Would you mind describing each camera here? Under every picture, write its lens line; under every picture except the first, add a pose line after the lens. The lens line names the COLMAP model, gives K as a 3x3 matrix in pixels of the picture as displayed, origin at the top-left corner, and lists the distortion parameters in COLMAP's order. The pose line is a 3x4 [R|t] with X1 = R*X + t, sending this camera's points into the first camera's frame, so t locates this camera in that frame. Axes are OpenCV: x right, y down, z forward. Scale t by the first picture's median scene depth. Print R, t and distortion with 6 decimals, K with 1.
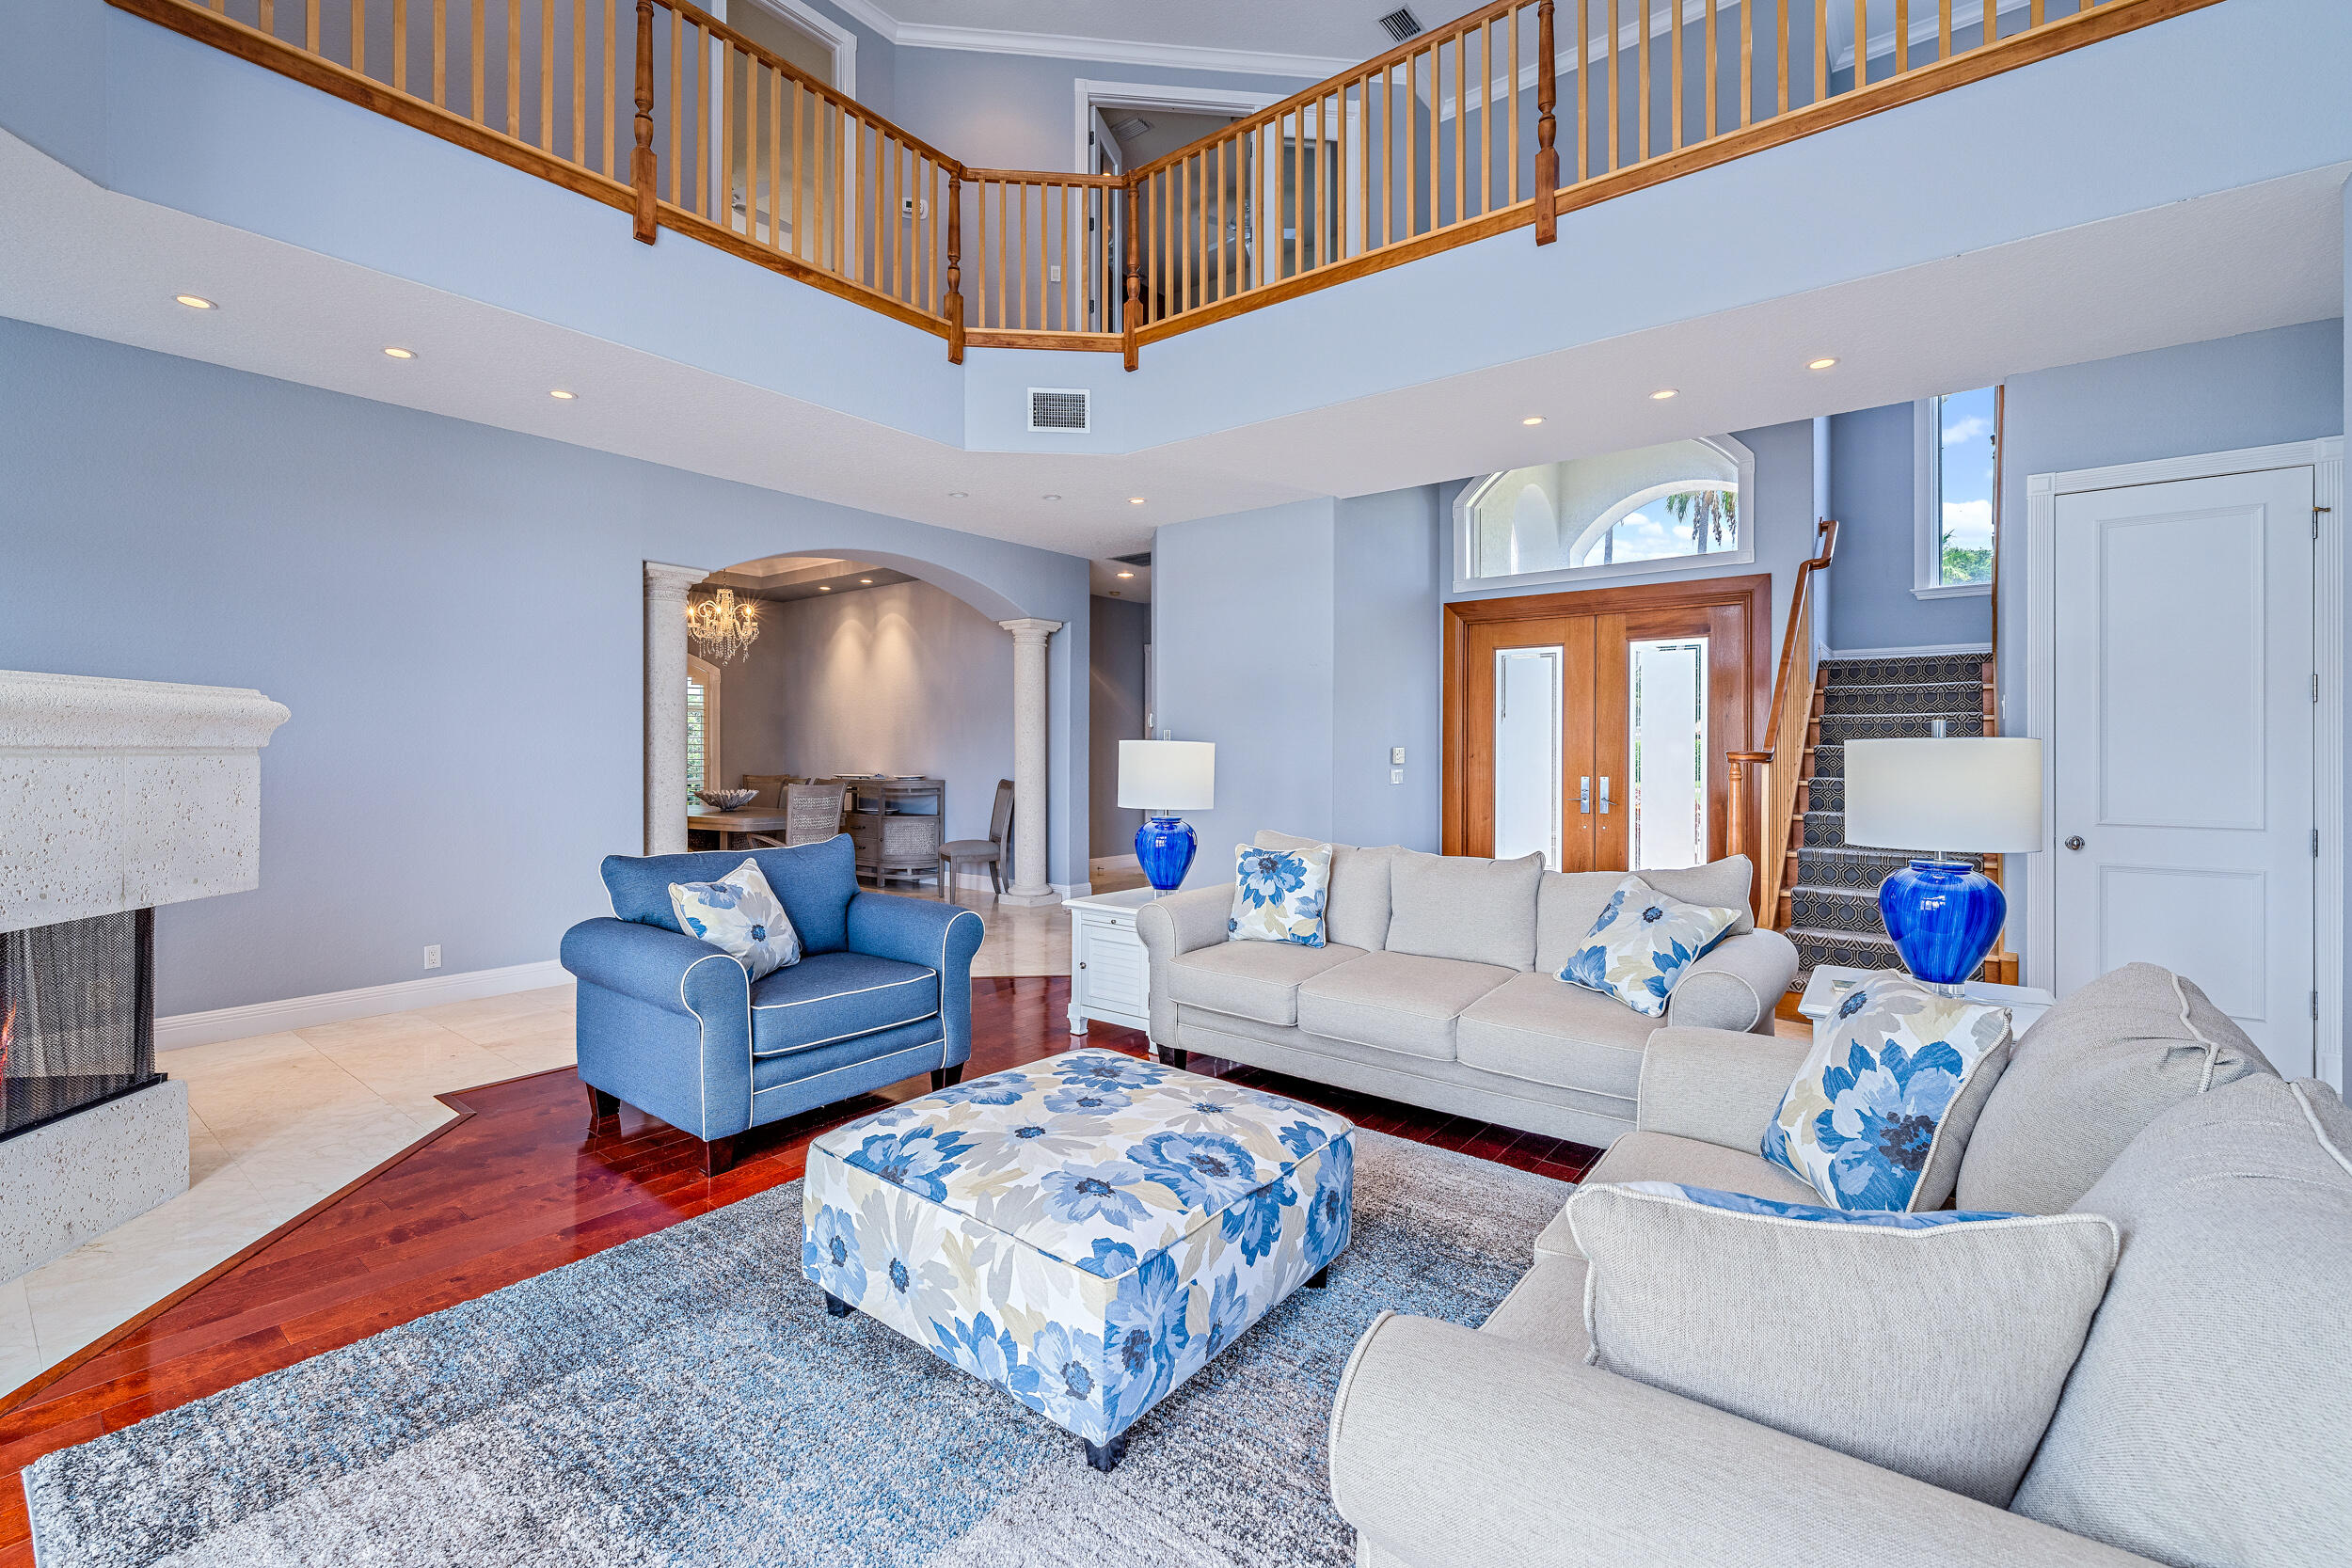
lens RADIAL K [[1012.8, 0, 1171.4], [0, 1012.8, 759.6], [0, 0, 1]] dist [0.000590, 0.000152]
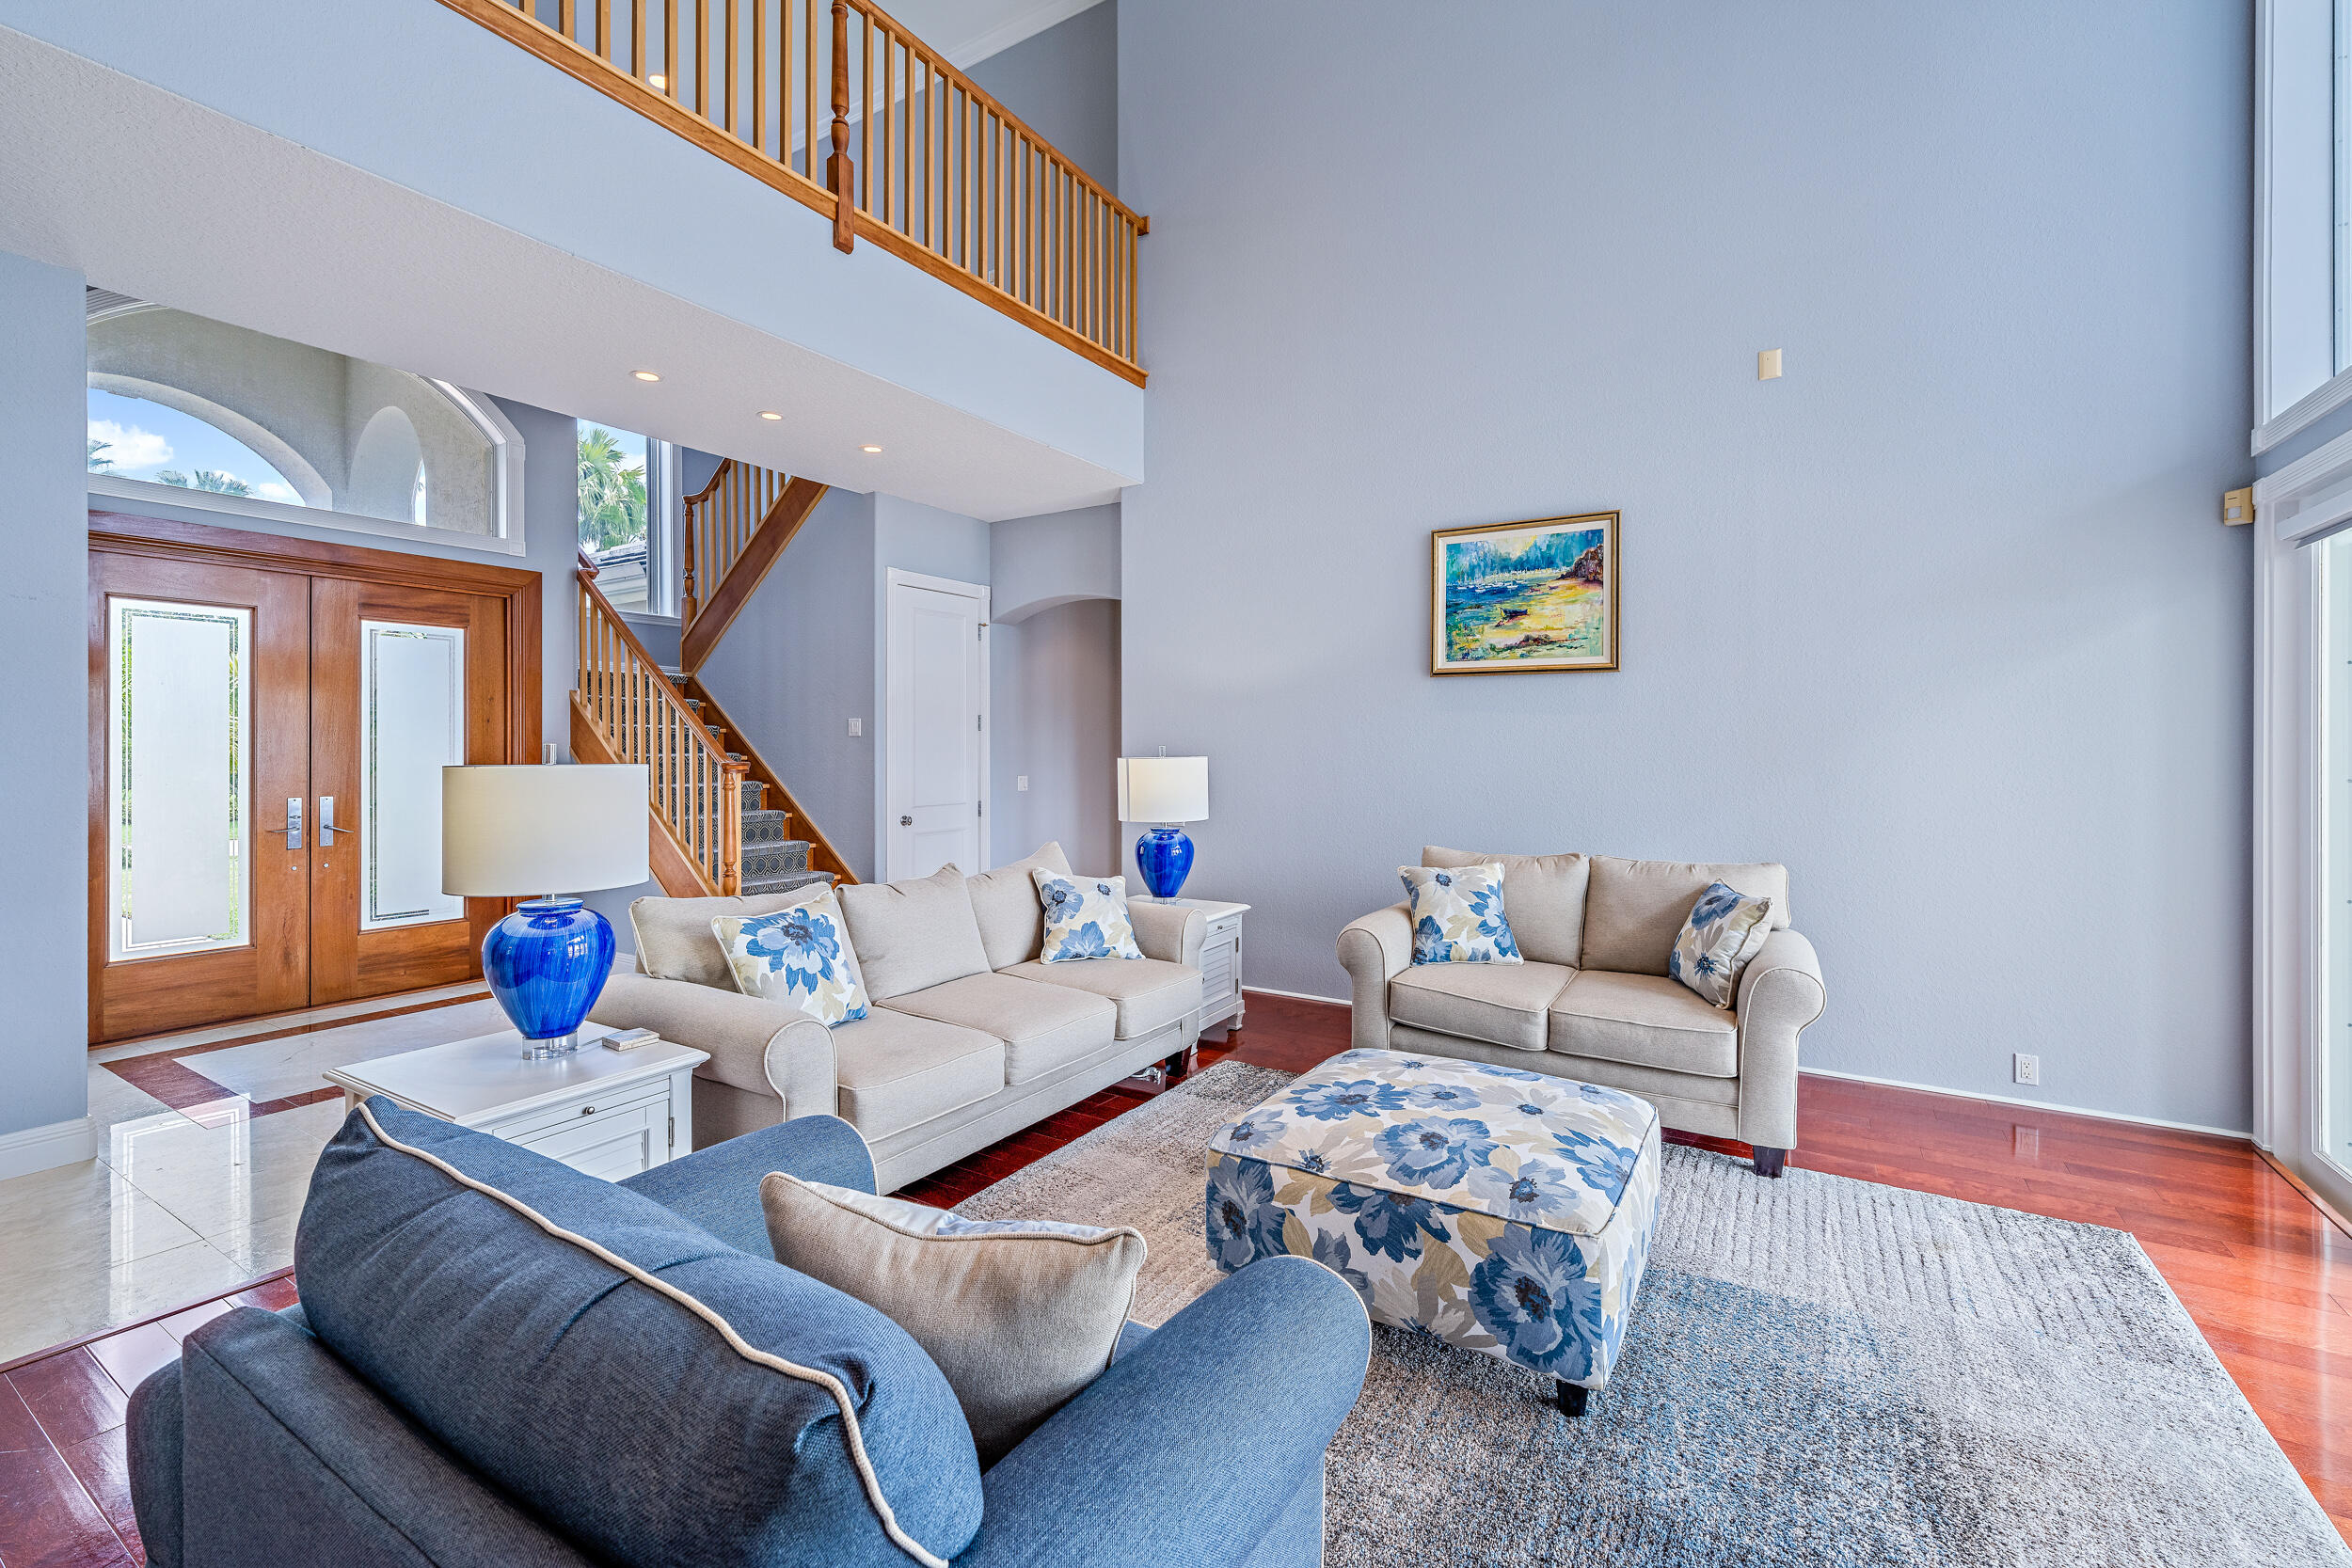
lens RADIAL K [[1012.8, 0, 1167.3], [0, 1012.8, 761.0], [0, 0, 1]] dist [0.000590, 0.000152]
pose [[-0.113581, -0.019405, 0.993339, -1.087832], [0.007913, 0.999760, 0.020436, -0.054646], [-0.993497, 0.010181, -0.113400, 1.346907]]
